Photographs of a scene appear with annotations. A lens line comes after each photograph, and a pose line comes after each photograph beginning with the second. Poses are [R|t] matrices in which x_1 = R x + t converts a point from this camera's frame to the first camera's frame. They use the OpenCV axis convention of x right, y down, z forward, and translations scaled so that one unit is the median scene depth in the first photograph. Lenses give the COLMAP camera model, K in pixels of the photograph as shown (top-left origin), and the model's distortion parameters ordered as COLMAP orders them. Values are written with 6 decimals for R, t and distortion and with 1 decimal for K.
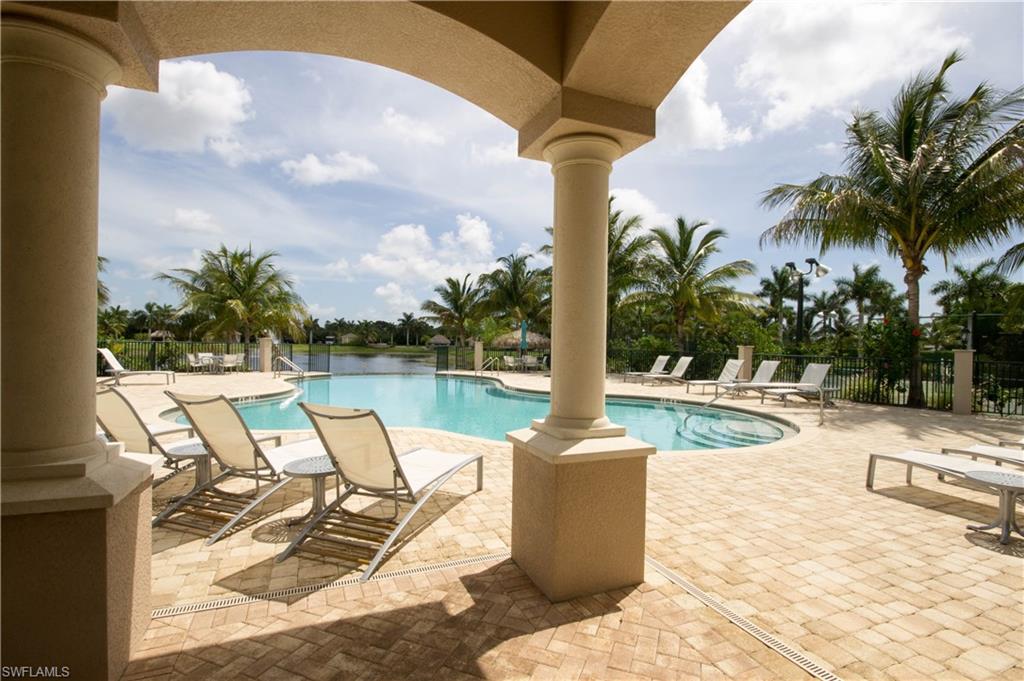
lens RADIAL K [[478.9, 0, 512.0], [0, 478.9, 340.5], [0, 0, 1]] dist [0.038963, -0.018296]
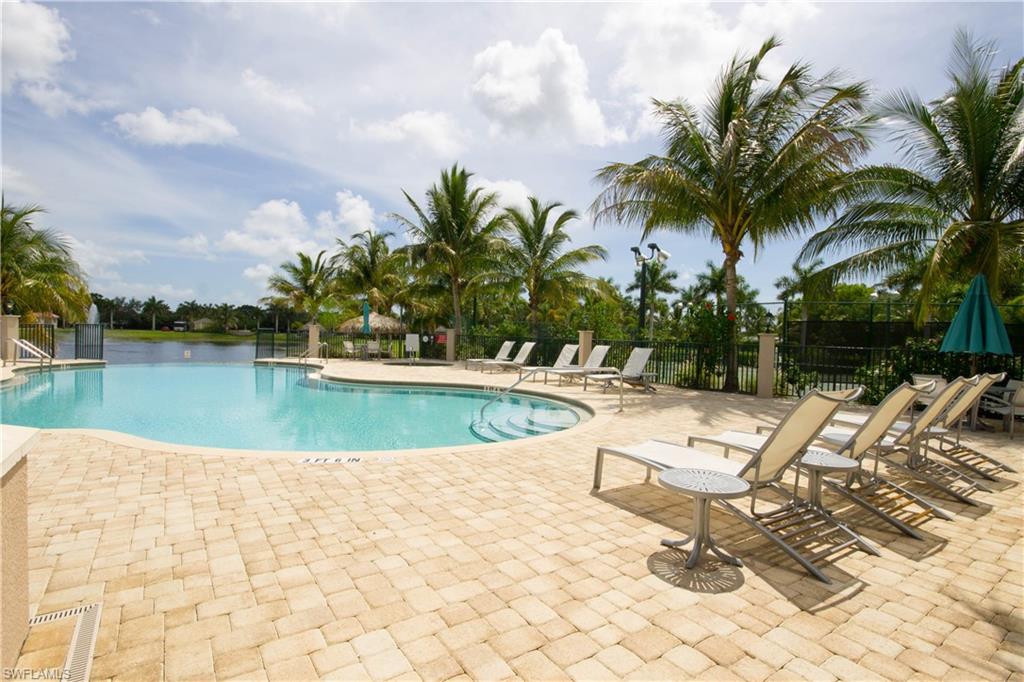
lens RADIAL K [[481.7, 0, 511.9], [0, 481.7, 331.7], [0, 0, 1]] dist [0.009759, 0.000306]
pose [[0.982738, 0.010697, 0.184691, 0.151089], [-0.010549, 0.999943, -0.001787, 0.014999], [-0.184699, -0.000192, 0.982795, 0.081307]]
